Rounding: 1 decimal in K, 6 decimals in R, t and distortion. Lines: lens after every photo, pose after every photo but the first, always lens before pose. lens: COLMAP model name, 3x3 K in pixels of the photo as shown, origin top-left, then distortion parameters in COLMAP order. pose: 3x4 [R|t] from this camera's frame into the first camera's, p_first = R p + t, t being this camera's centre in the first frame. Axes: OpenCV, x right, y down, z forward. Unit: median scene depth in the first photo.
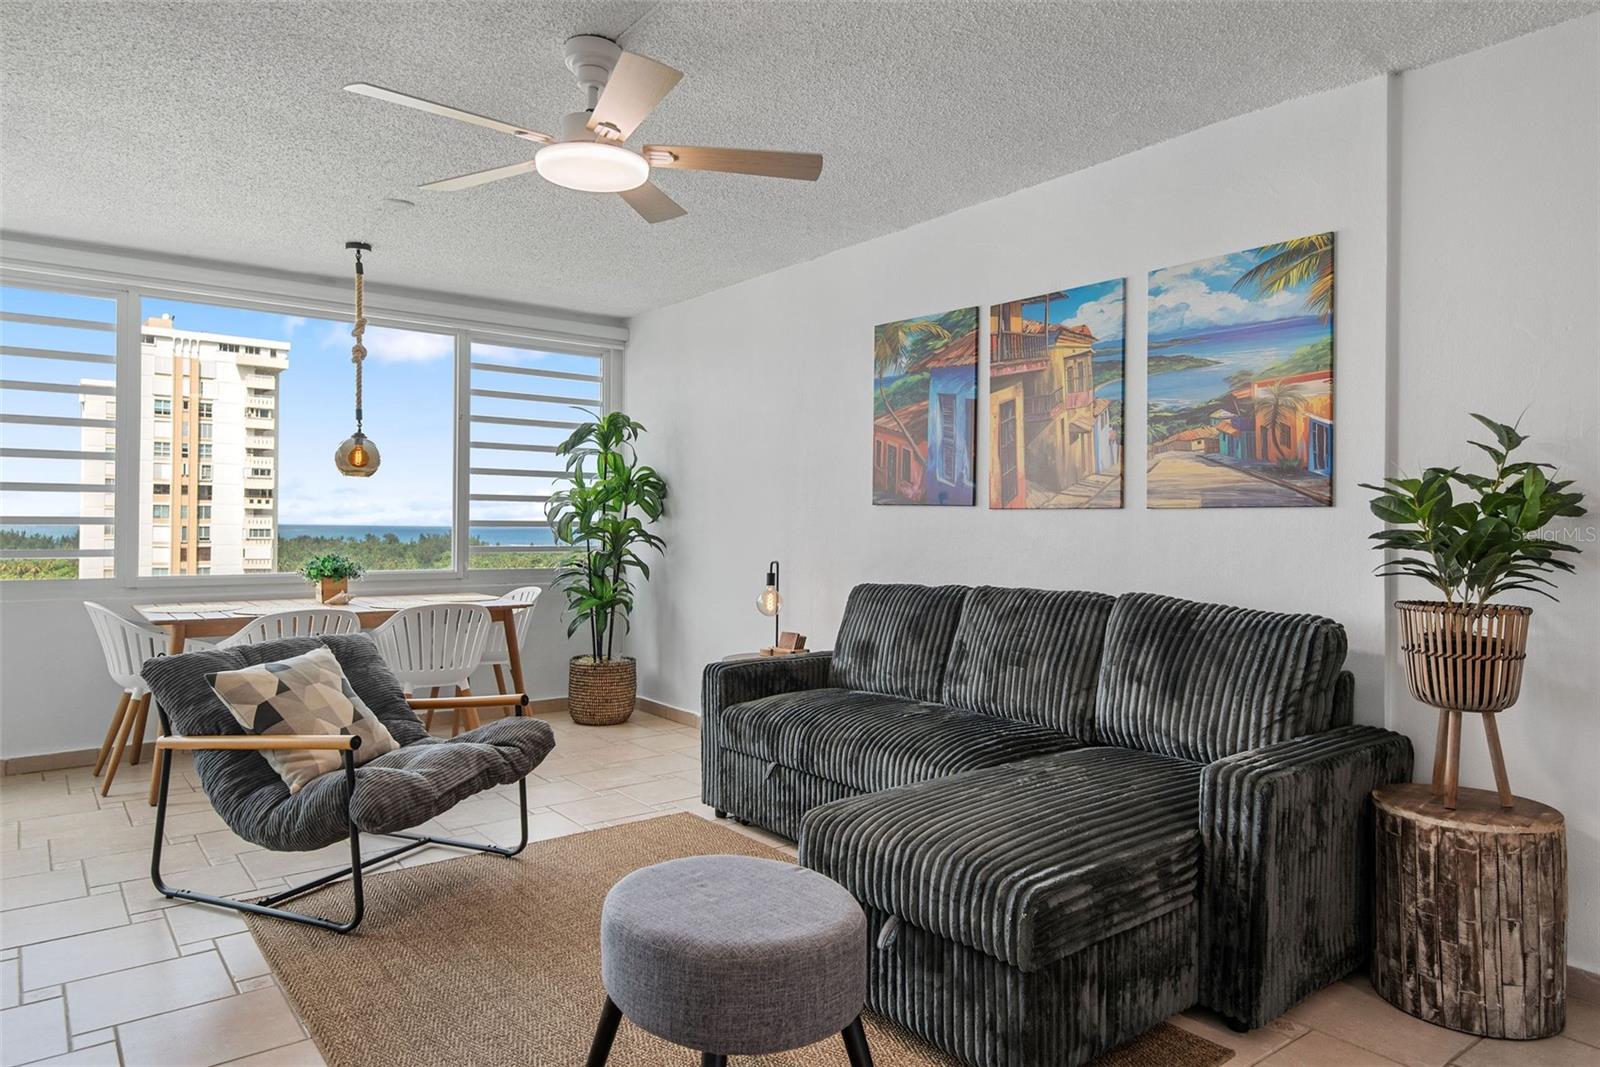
lens RADIAL K [[1040.6, 0, 811.9], [0, 1040.6, 524.5], [0, 0, 1]] dist [0.015854, -0.017186]
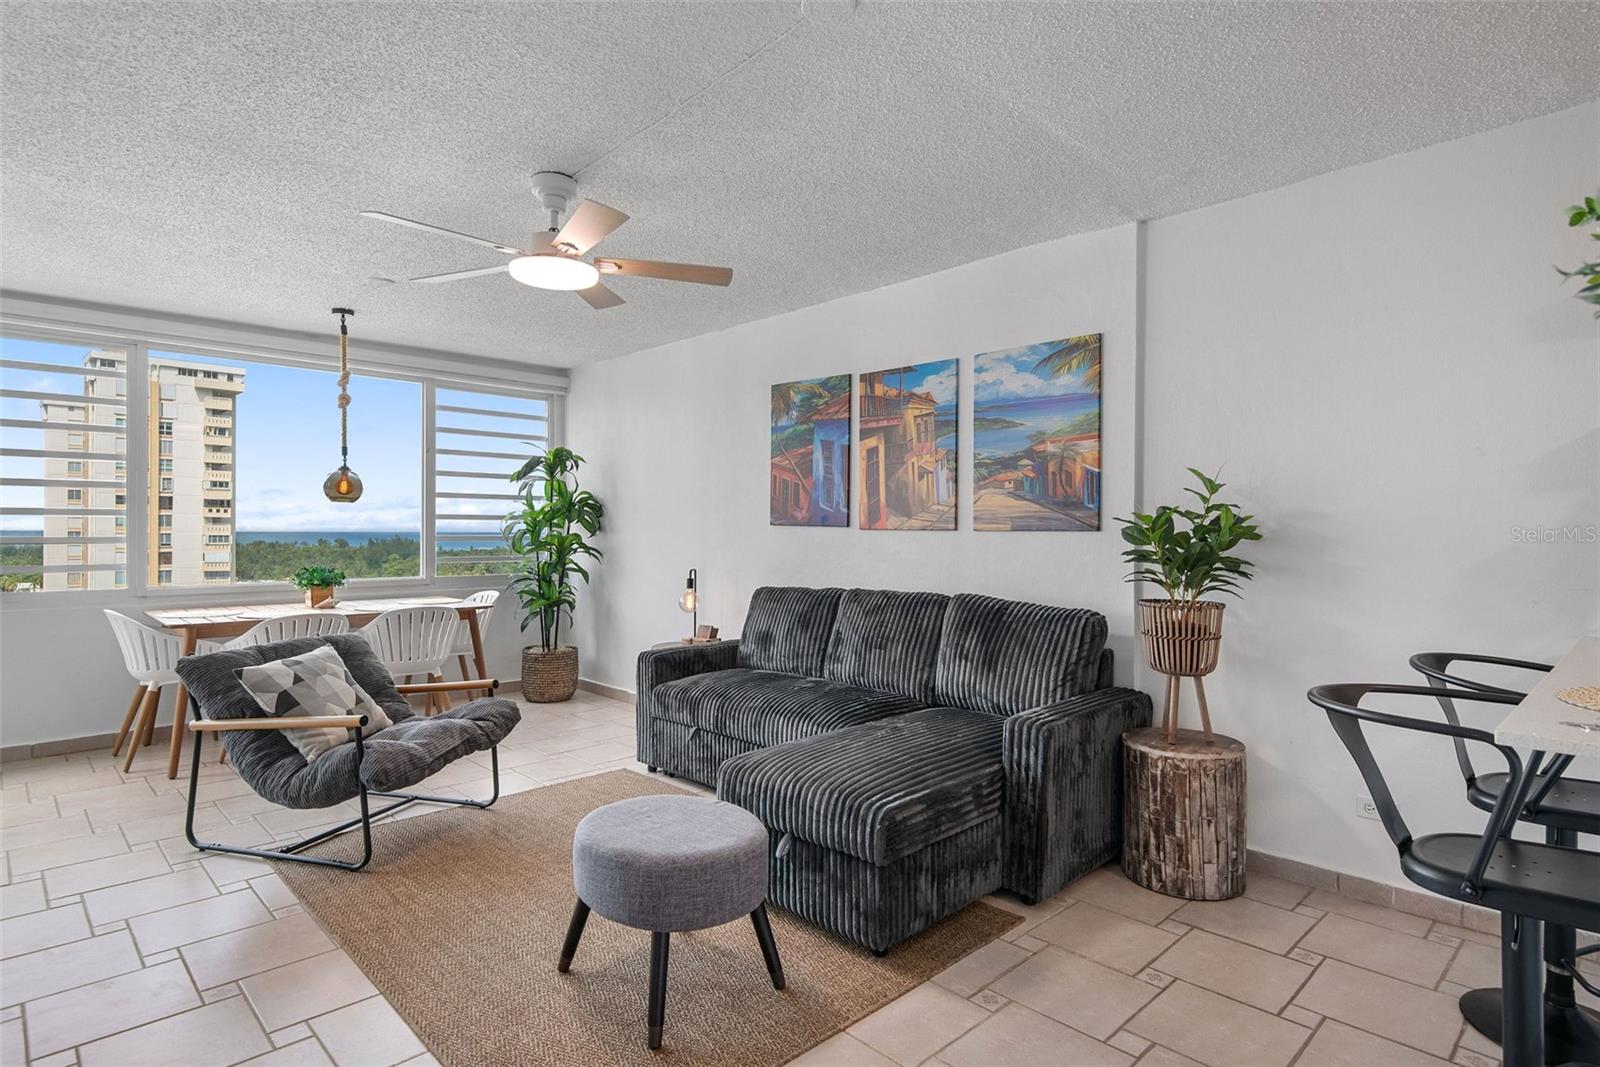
lens RADIAL K [[874.5, 0, 821.2], [0, 874.5, 531.7], [0, 0, 1]] dist [0.014085, -0.016970]
pose [[0.993059, -0.003875, 0.117551, -0.006521], [0.003453, 0.999987, 0.003792, -0.015998], [-0.117564, -0.003360, 0.993060, -0.085885]]
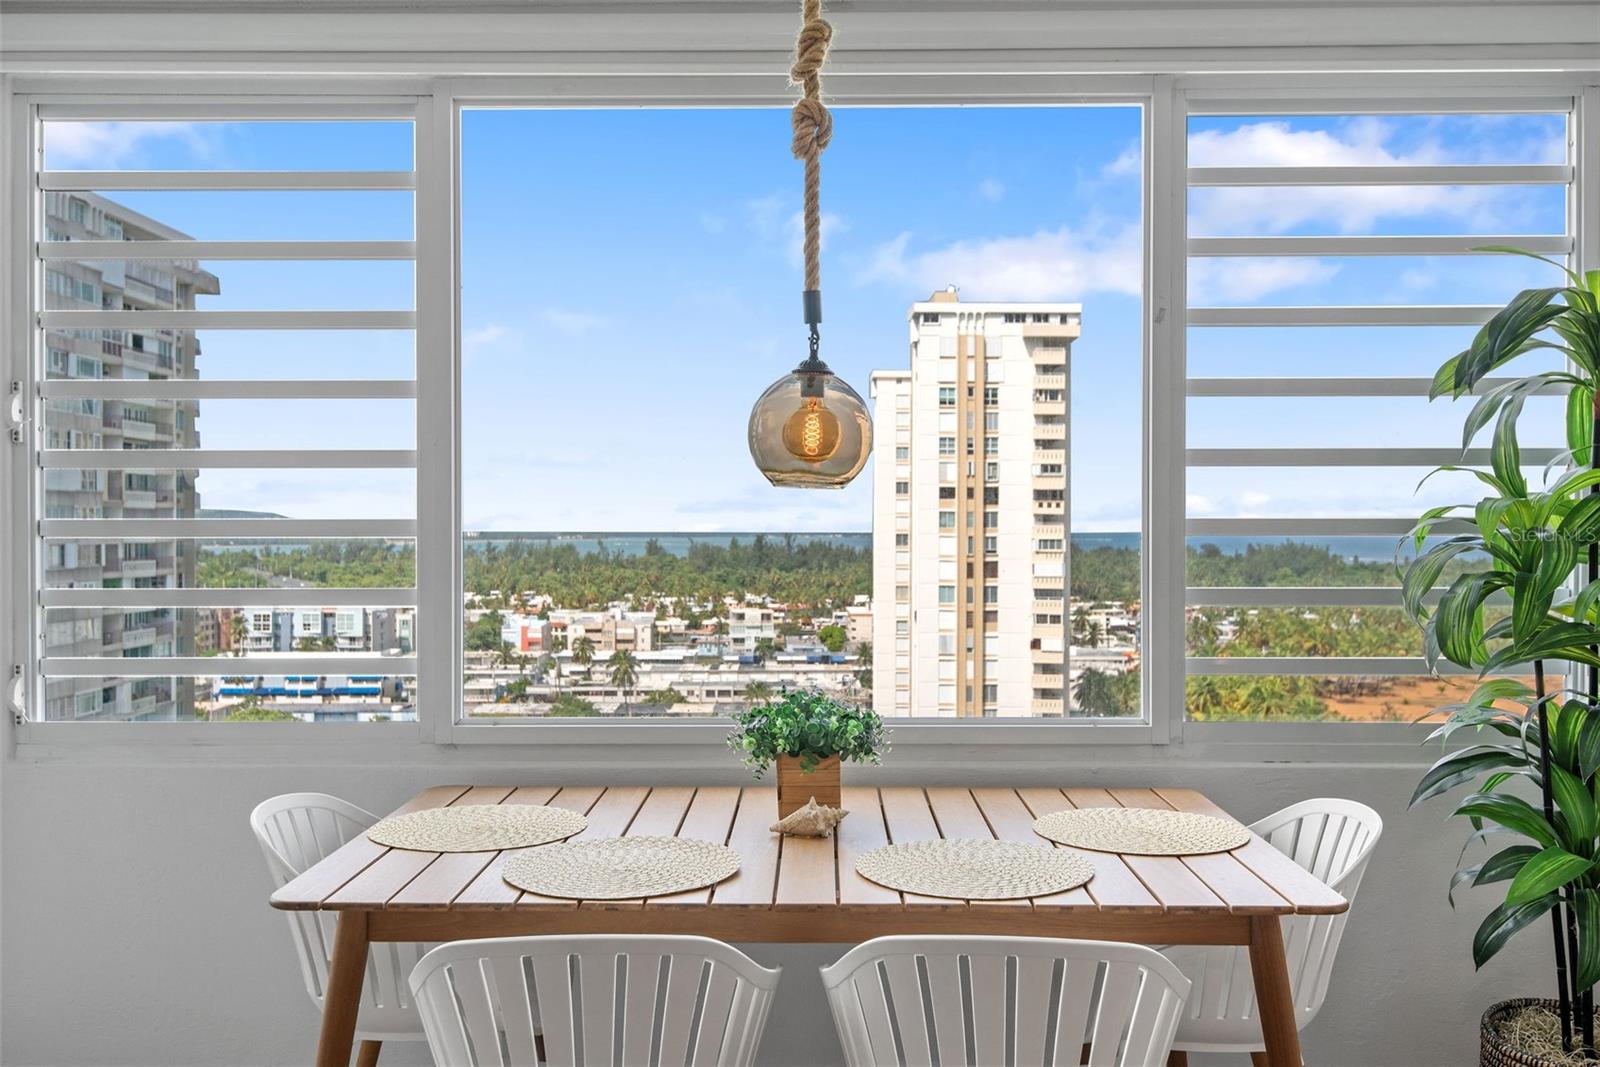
lens RADIAL K [[1390.6, 0, 805.6], [0, 1390.6, 527.6], [0, 0, 1]] dist [0.000940, 0.004223]
pose [[0.783382, -0.008566, -0.621481, -0.177815], [0.007894, 0.999961, -0.003832, -0.036237], [0.621490, -0.001905, 0.783420, 0.745592]]
